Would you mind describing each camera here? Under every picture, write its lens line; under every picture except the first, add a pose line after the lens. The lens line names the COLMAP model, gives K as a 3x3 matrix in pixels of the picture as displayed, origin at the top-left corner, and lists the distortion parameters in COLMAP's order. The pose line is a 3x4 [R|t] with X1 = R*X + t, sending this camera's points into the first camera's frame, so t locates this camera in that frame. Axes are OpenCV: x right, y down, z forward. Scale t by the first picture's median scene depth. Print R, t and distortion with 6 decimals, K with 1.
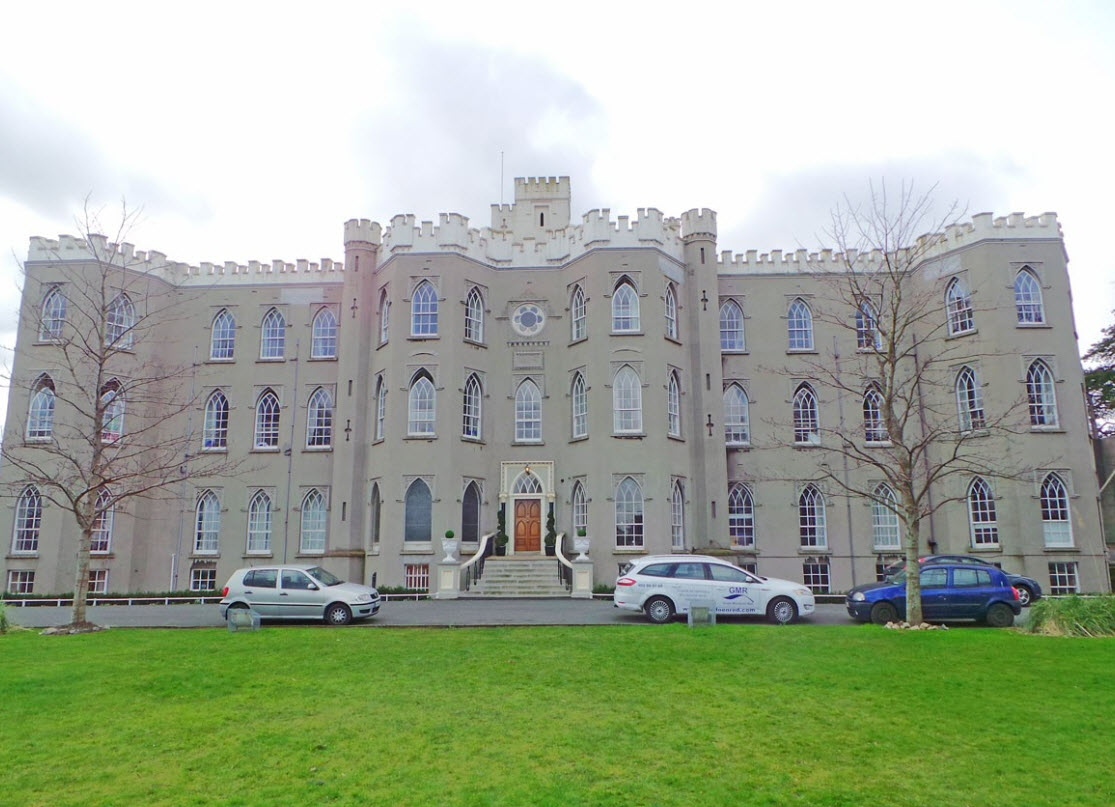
lens RADIAL K [[802.4, 0, 560.0], [0, 802.4, 387.3], [0, 0, 1]] dist [-0.018291, -0.003766]
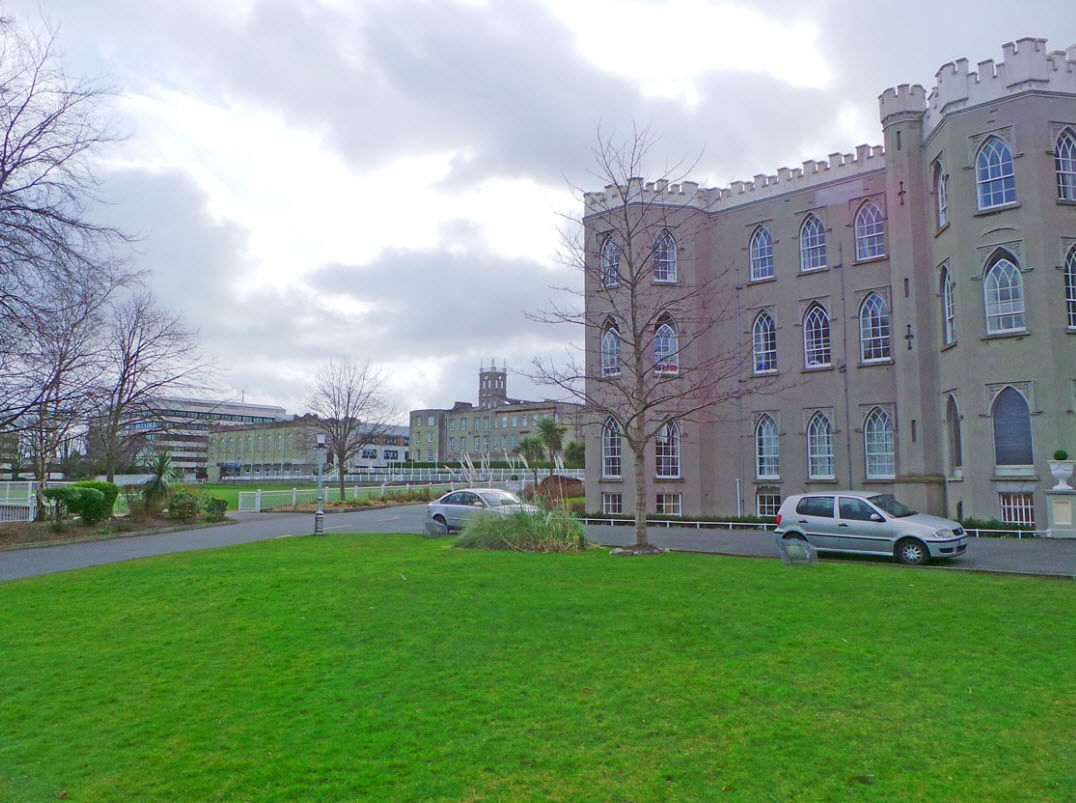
lens RADIAL K [[778.9, 0, 538.4], [0, 778.9, 387.8], [0, 0, 1]] dist [-0.029972, 0.000560]
pose [[0.748044, -0.067923, -0.660164, -0.020258], [0.125238, 0.991323, 0.039914, 0.025808], [0.651725, -0.112535, 0.750060, 0.120988]]
